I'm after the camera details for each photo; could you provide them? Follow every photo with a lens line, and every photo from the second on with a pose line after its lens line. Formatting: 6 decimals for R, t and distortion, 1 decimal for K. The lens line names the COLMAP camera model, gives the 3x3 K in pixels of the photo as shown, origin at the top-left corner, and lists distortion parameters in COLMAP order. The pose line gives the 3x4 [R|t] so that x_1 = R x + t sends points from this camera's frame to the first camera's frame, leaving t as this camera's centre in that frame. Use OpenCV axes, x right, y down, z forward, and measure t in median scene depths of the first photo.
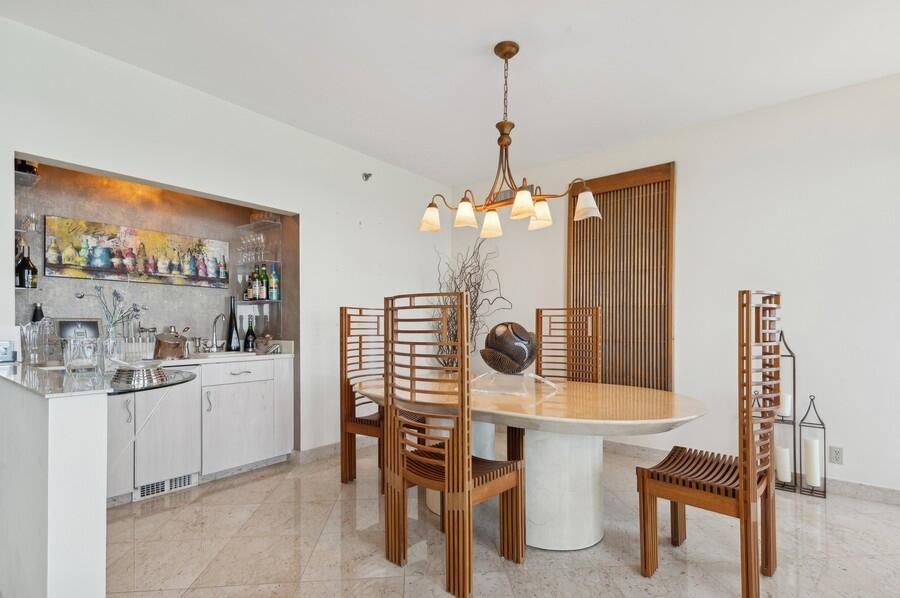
lens RADIAL K [[461.8, 0, 449.7], [0, 461.8, 330.5], [0, 0, 1]] dist [-0.001483, -0.000644]
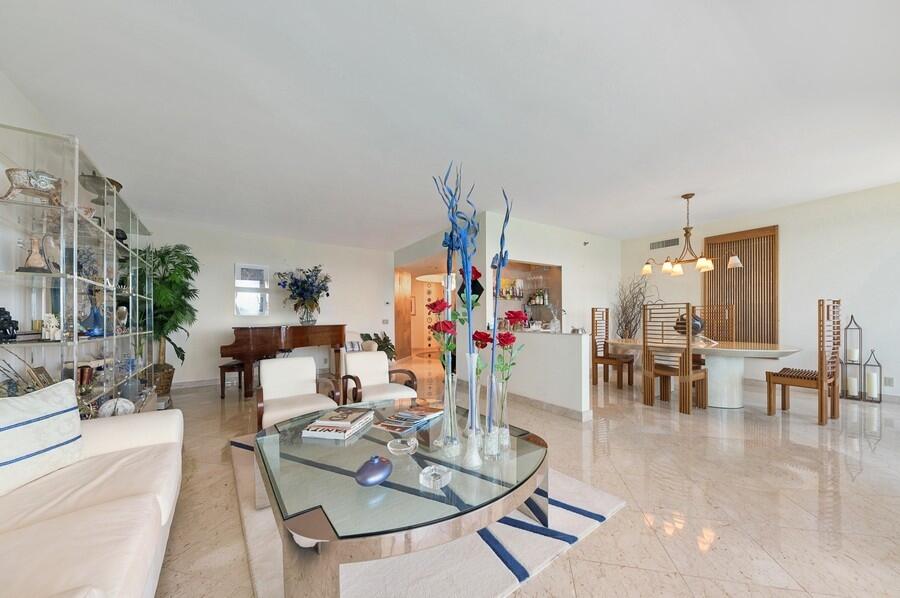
lens RADIAL K [[310.7, 0, 452.3], [0, 310.7, 320.5], [0, 0, 1]] dist [0.000321, -0.005741]
pose [[0.943093, -0.007488, -0.332444, -0.407495], [0.007845, 0.999969, -0.000268, 0.007321], [0.332435, -0.002355, 0.943123, -0.725130]]
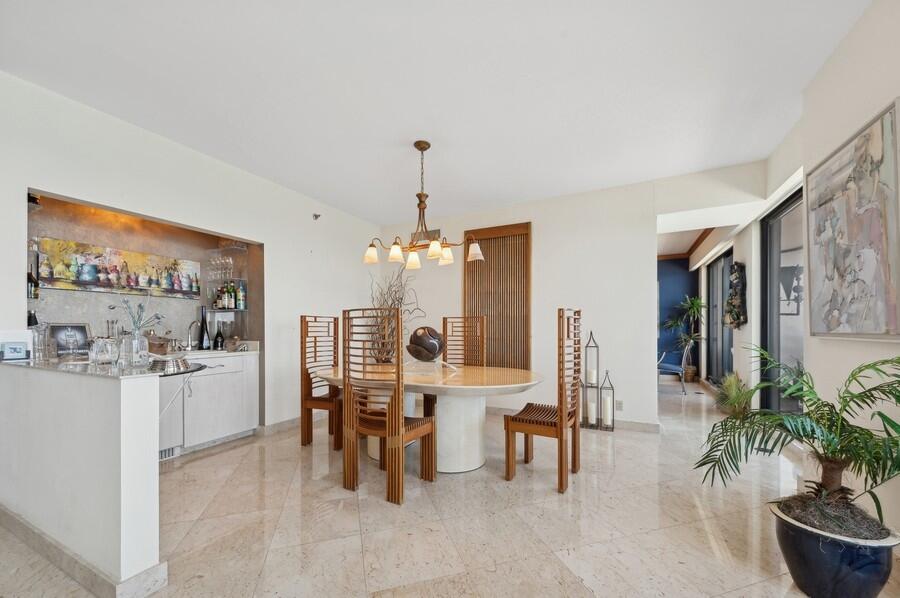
lens RADIAL K [[360.4, 0, 456.6], [0, 360.4, 334.1], [0, 0, 1]] dist [0.000774, 0.000081]
pose [[0.974590, -0.004628, 0.223950, -0.030925], [0.003718, 0.999983, 0.004482, 0.001077], [-0.223966, -0.003536, 0.974590, -0.140567]]
